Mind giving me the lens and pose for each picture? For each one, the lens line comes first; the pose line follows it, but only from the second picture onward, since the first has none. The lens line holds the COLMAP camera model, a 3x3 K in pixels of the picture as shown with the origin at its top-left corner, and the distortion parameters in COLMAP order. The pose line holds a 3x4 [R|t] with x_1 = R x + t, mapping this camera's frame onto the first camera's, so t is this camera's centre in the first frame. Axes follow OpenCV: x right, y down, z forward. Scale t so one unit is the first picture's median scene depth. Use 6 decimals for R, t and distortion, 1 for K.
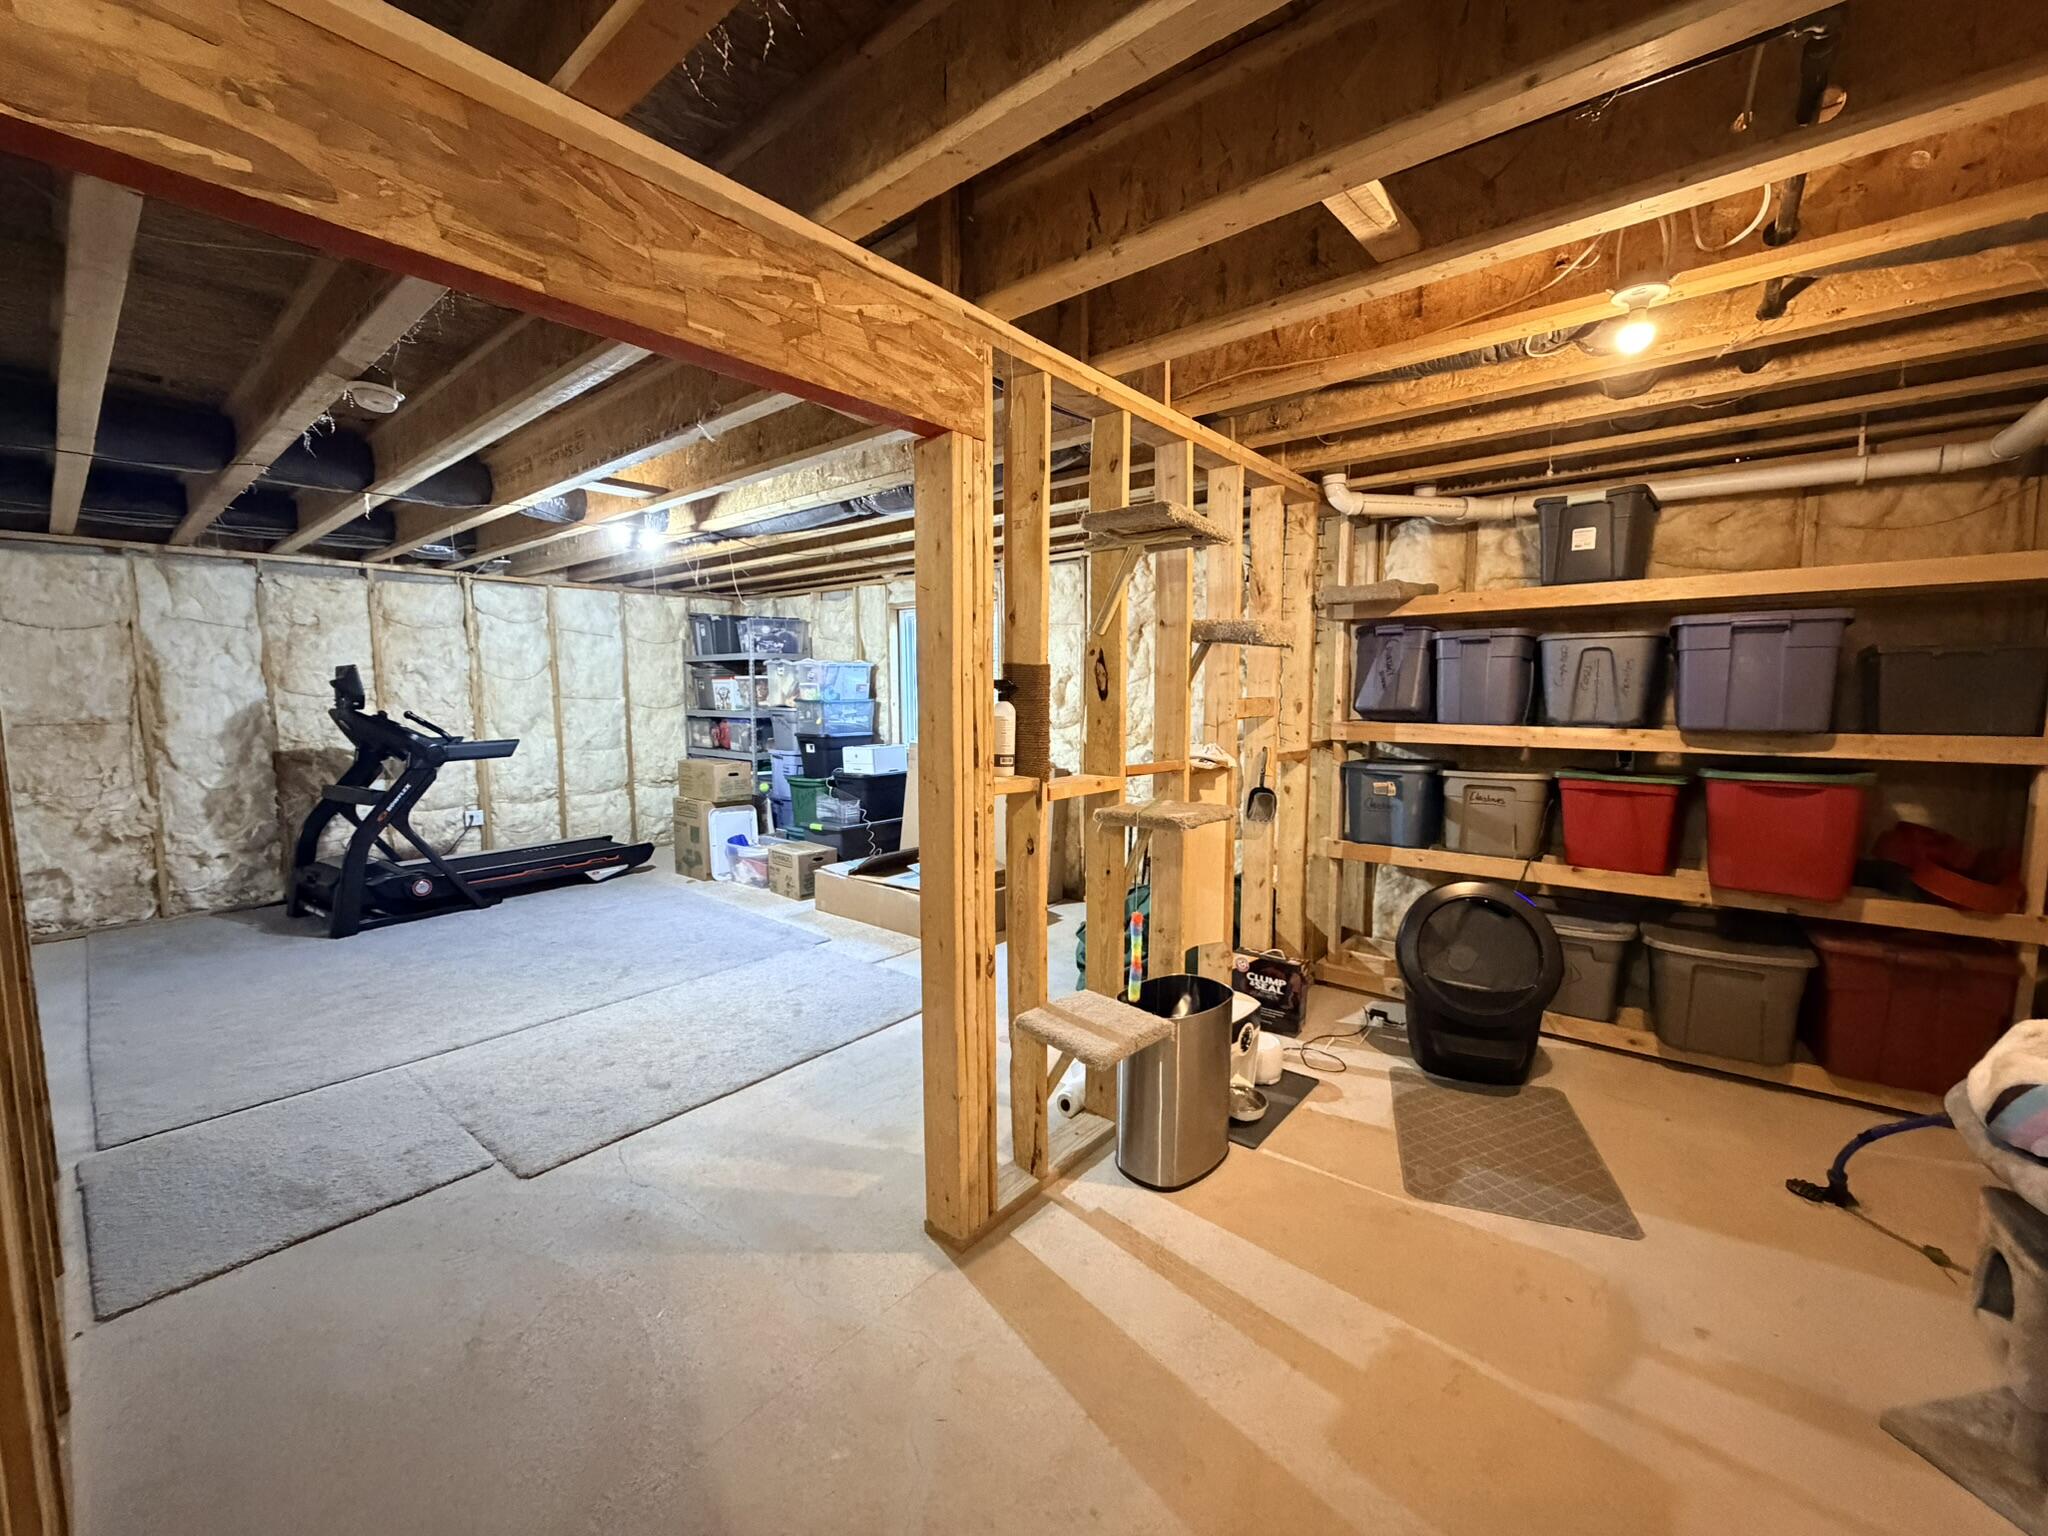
lens RADIAL K [[816.1, 0, 1021.4], [0, 816.1, 767.2], [0, 0, 1]] dist [-0.001592, 0.000189]
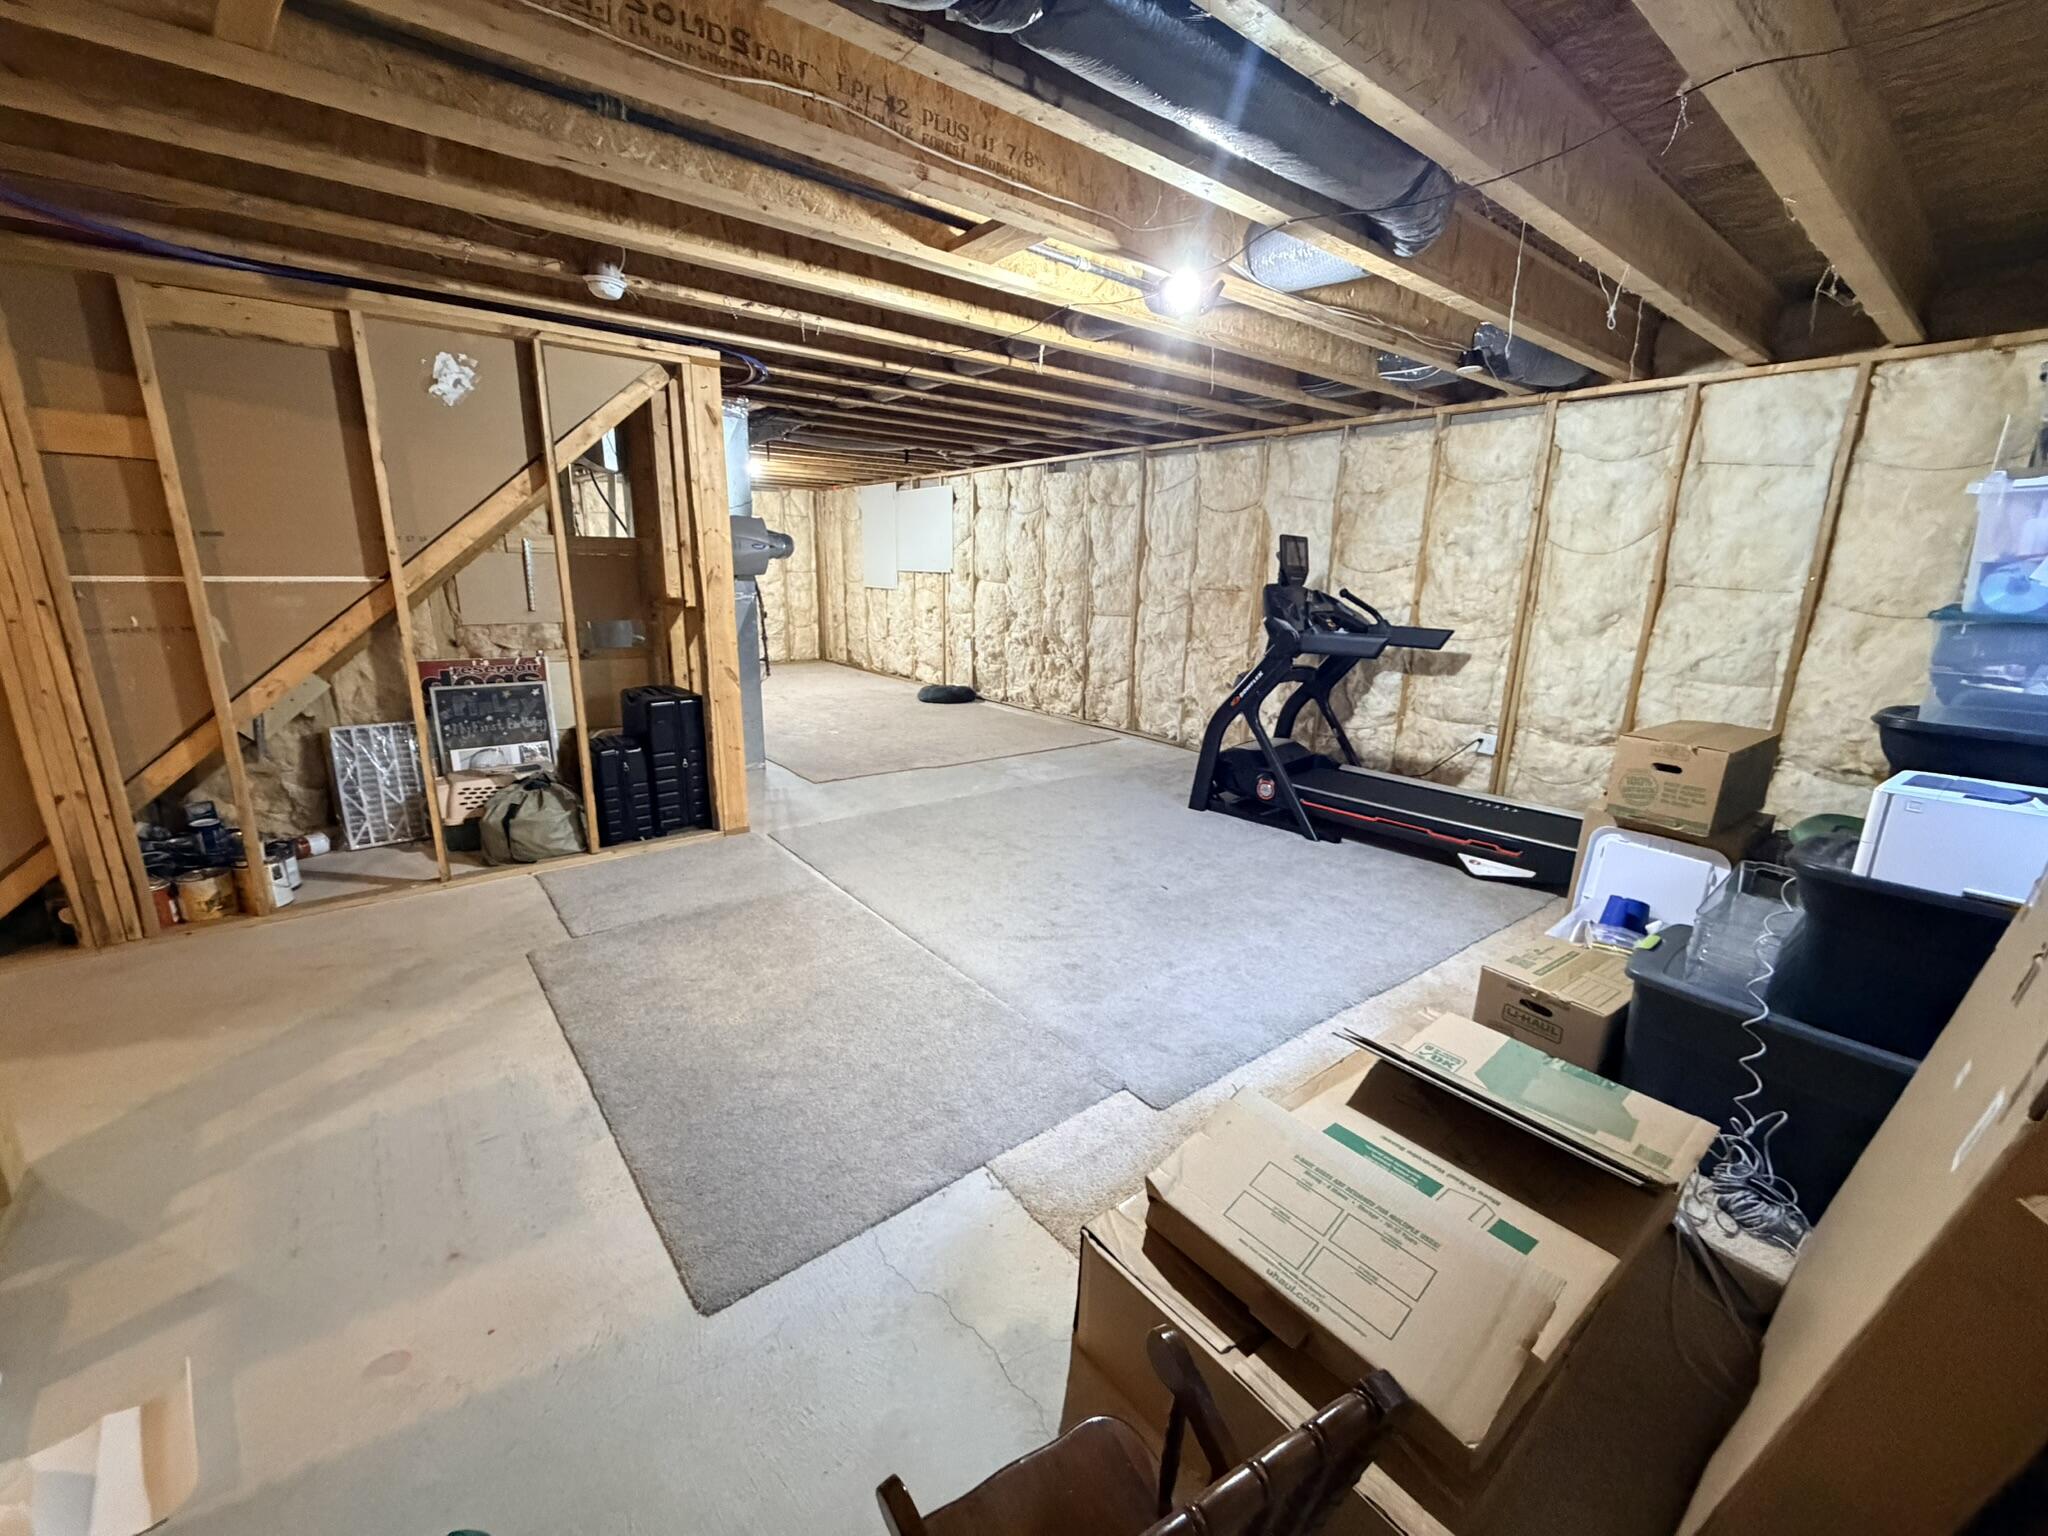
lens RADIAL K [[816.1, 0, 1031.3], [0, 816.1, 767.3], [0, 0, 1]] dist [-0.001592, 0.000189]
pose [[-0.192330, 0.231996, -0.953513, 0.312885], [-0.120333, 0.958745, 0.257541, -0.147490], [0.973925, 0.164272, -0.156479, 1.774426]]
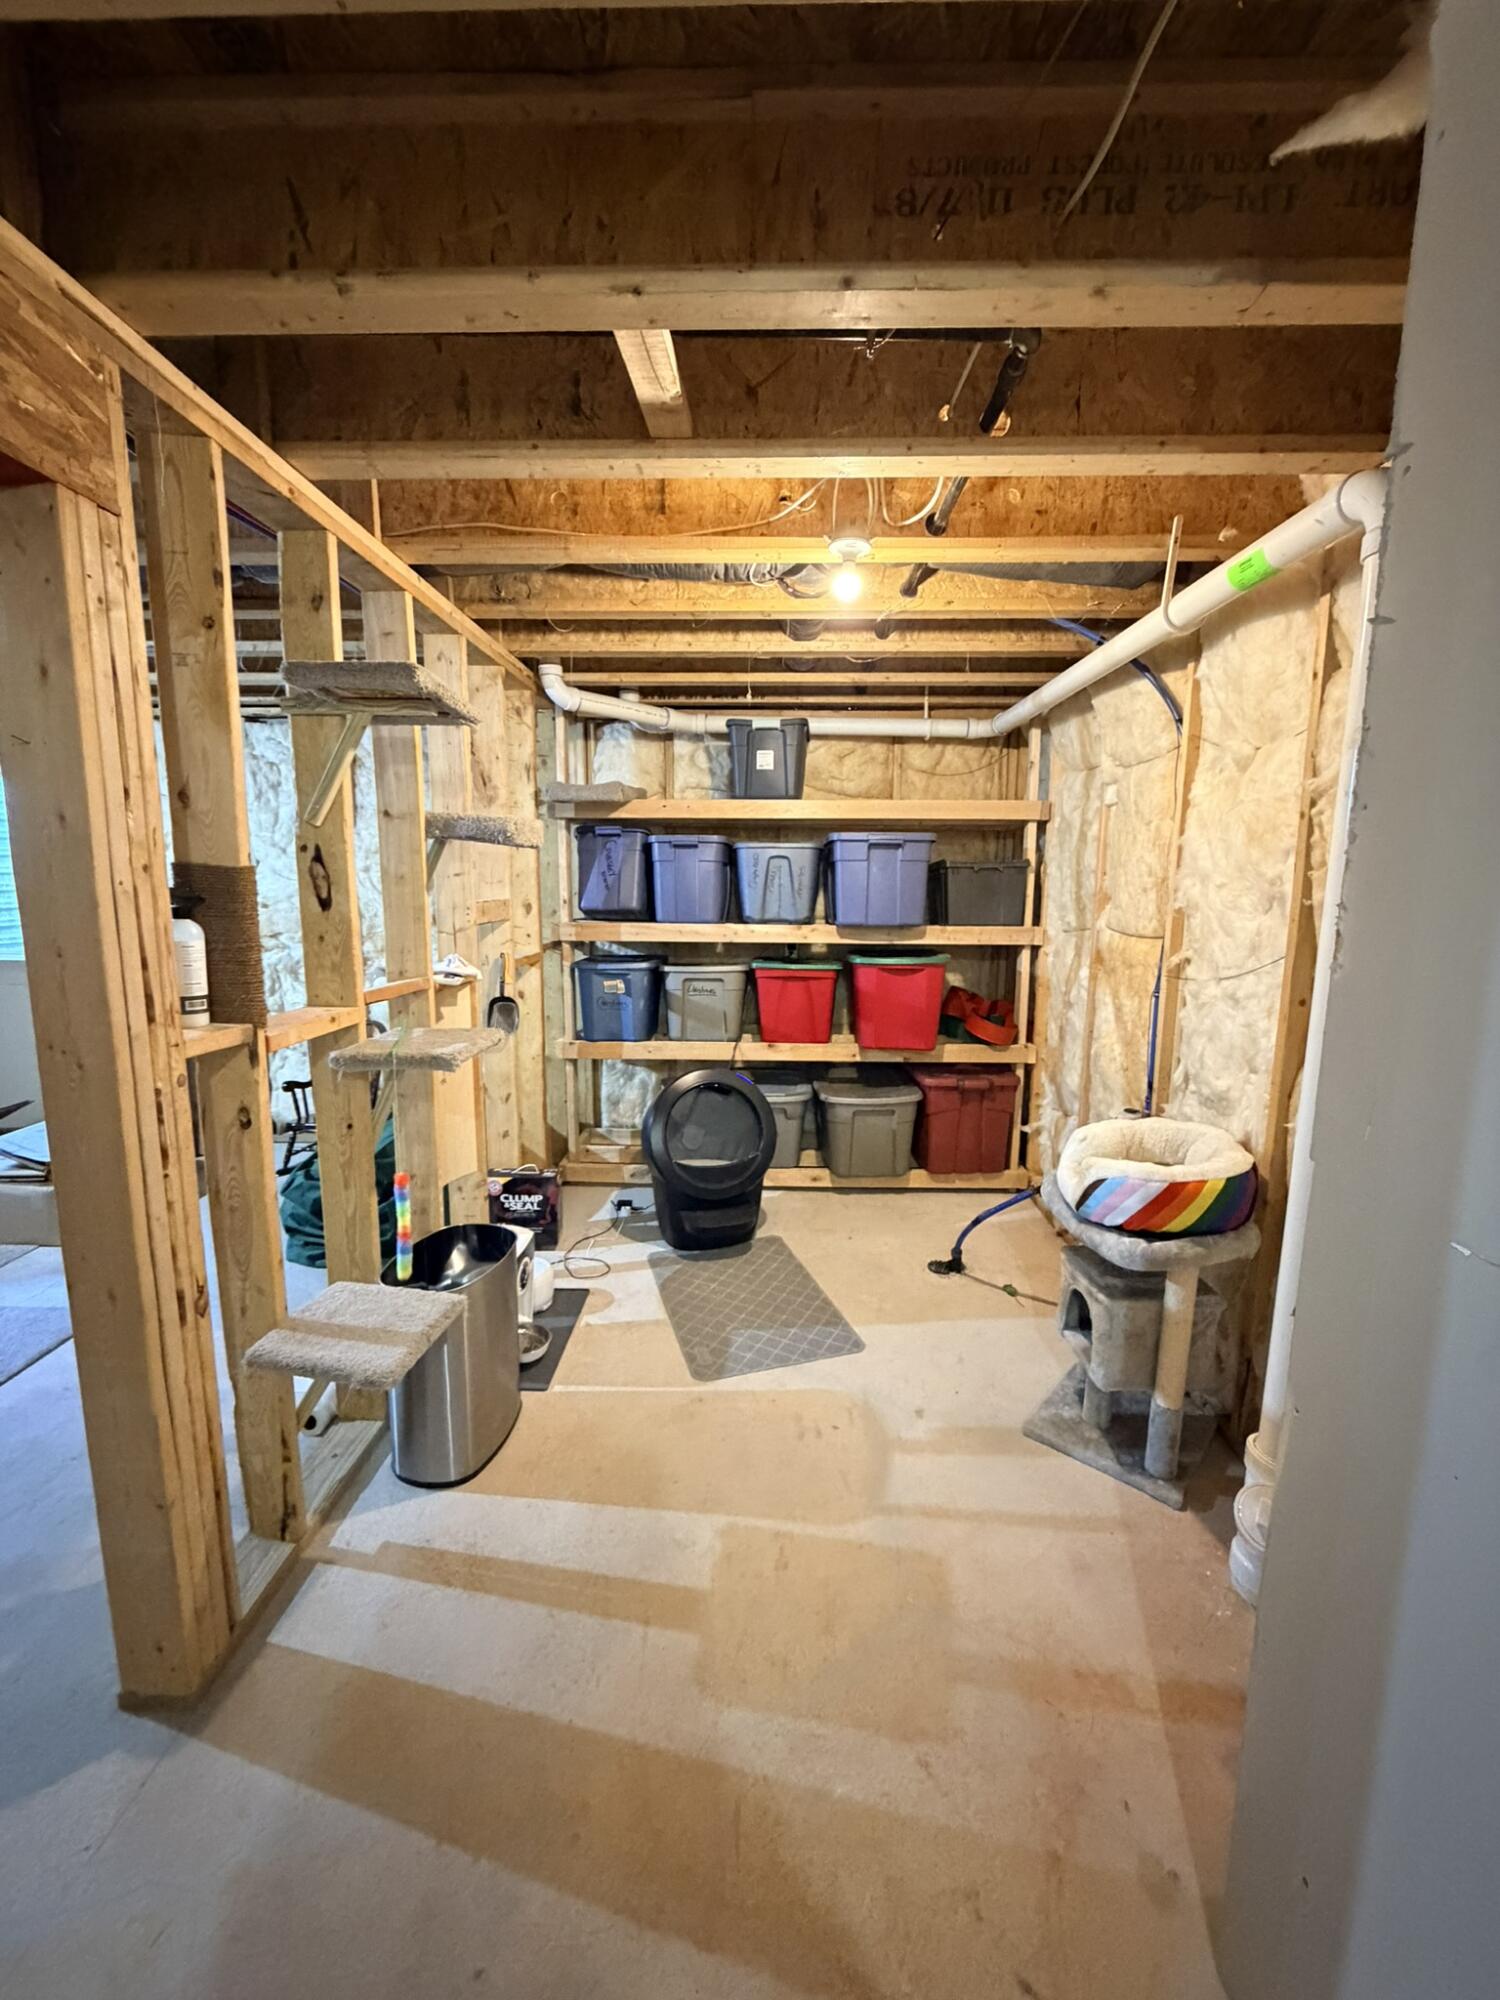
lens RADIAL K [[797.0, 0, 748.1], [0, 797.0, 997.5], [0, 0, 1]] dist [-0.001592, 0.000189]
pose [[0.785554, -0.082361, 0.613288, -0.056324], [0.048053, 0.996229, 0.072238, -0.035450], [-0.616925, -0.027277, 0.786549, 0.152326]]
